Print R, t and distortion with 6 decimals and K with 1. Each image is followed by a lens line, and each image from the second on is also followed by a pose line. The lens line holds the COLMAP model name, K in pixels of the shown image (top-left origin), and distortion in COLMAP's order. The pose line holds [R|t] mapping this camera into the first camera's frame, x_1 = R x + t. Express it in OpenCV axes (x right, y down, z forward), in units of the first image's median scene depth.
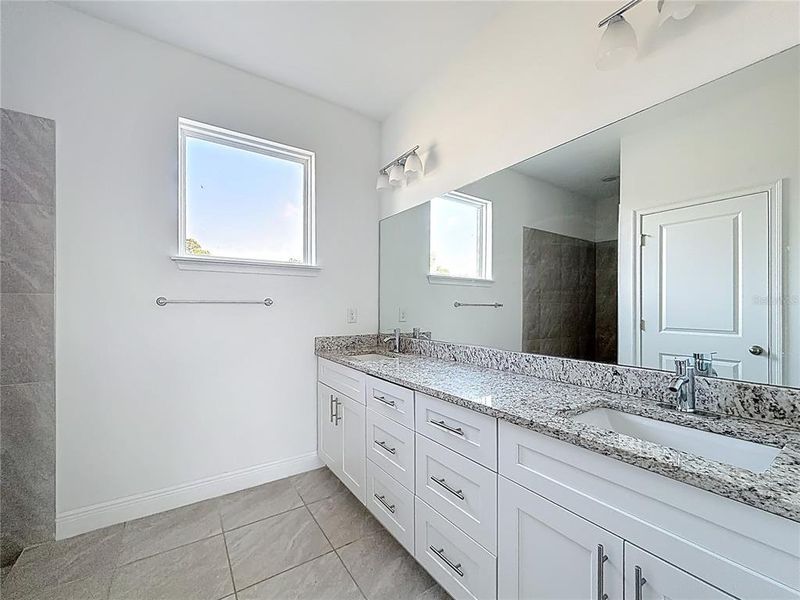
lens RADIAL K [[335.6, 0, 400.1], [0, 335.6, 303.0], [0, 0, 1]] dist [-0.002273, 0.000244]
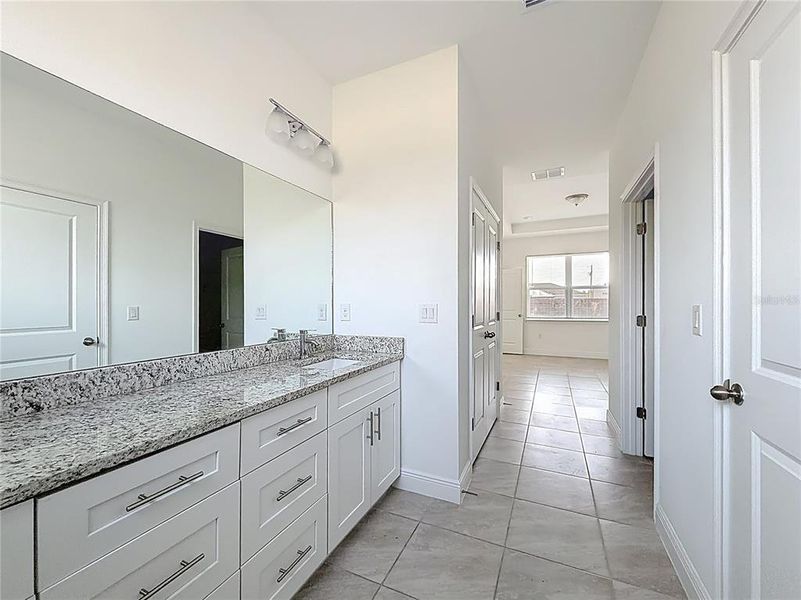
lens RADIAL K [[336.0, 0, 399.1], [0, 336.0, 302.9], [0, 0, 1]] dist [-0.002273, 0.000244]
pose [[-0.522229, 0.001532, 0.852804, -0.684906], [-0.006179, 0.999965, -0.005581, 0.013739], [-0.852783, -0.008184, -0.522202, 1.010960]]
